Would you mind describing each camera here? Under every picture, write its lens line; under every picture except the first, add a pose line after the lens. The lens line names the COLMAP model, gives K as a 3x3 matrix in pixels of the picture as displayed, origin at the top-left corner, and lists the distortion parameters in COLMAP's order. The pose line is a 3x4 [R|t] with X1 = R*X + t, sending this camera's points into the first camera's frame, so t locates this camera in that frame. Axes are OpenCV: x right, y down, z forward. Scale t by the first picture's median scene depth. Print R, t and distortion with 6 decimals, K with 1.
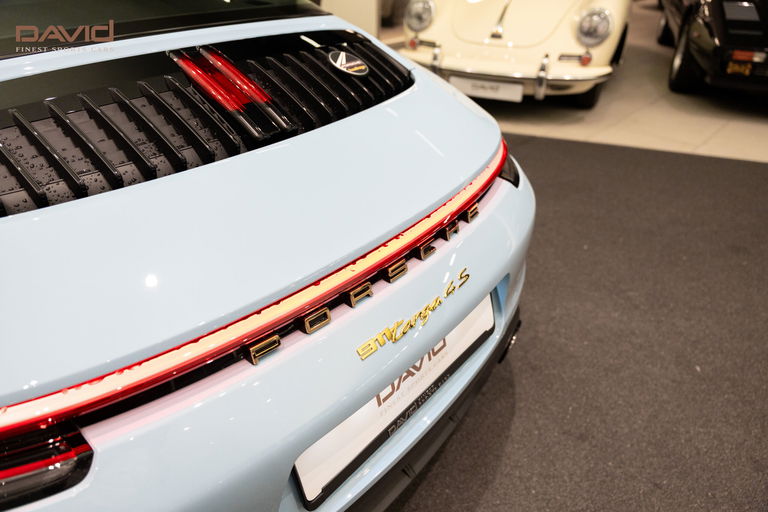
lens RADIAL K [[515.7, 0, 384.0], [0, 515.7, 259.4], [0, 0, 1]] dist [-0.002576, -0.013072]
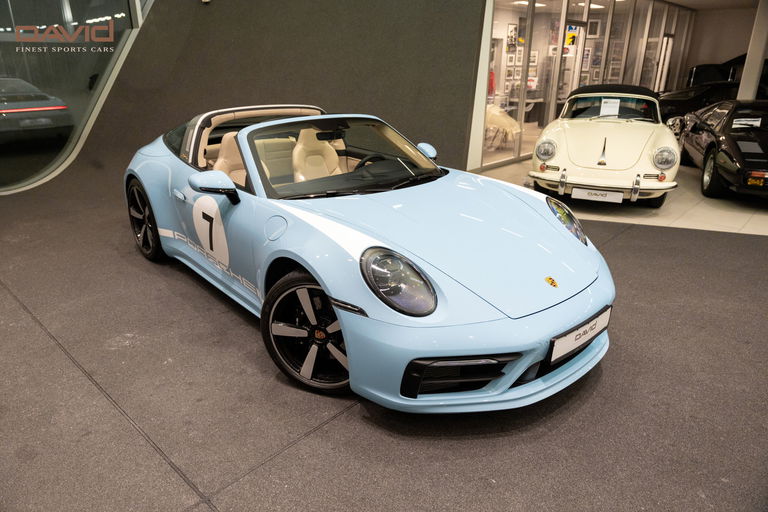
lens RADIAL K [[515.7, 0, 381.6], [0, 515.7, 256.0], [0, 0, 1]] dist [-0.002576, -0.013072]
pose [[0.999886, -0.007196, 0.013269, -0.481293], [0.009816, 0.977765, -0.209473, 0.169850], [-0.011467, 0.209580, 0.977724, -0.482139]]
